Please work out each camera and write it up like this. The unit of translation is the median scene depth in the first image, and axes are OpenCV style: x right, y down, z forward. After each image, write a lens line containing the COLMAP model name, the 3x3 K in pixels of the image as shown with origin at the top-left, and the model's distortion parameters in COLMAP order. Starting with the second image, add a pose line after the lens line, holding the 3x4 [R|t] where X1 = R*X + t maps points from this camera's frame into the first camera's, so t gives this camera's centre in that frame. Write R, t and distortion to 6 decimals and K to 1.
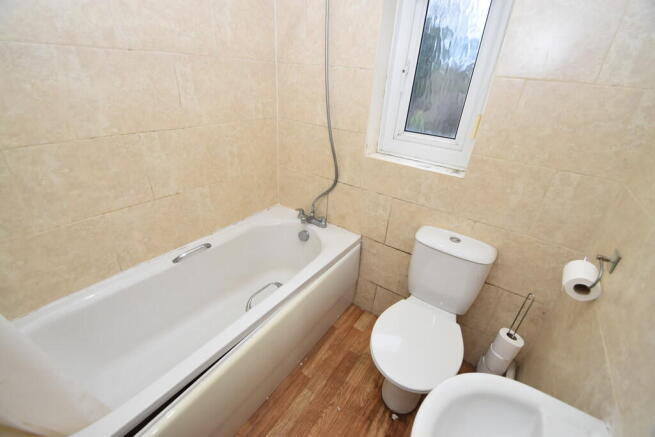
lens RADIAL K [[284.0, 0, 324.6], [0, 284.0, 221.2], [0, 0, 1]] dist [0.004479, -0.011868]
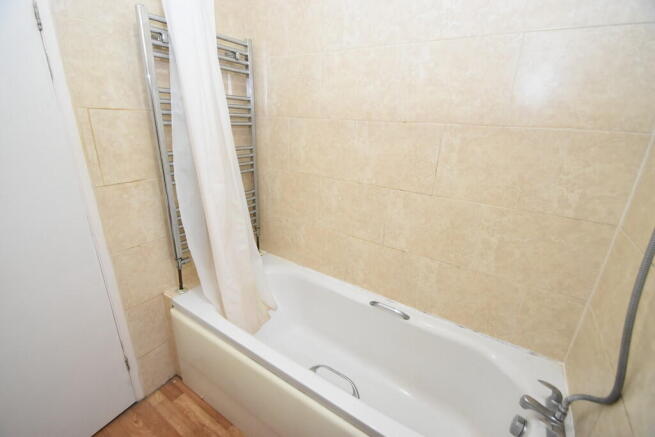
lens RADIAL K [[284.0, 0, 324.6], [0, 284.0, 221.2], [0, 0, 1]] dist [0.004479, -0.011868]
pose [[0.031784, 0.282836, -0.958641, 0.419960], [-0.492782, 0.838885, 0.231166, -0.288697], [0.869572, 0.465054, 0.166040, 0.549480]]
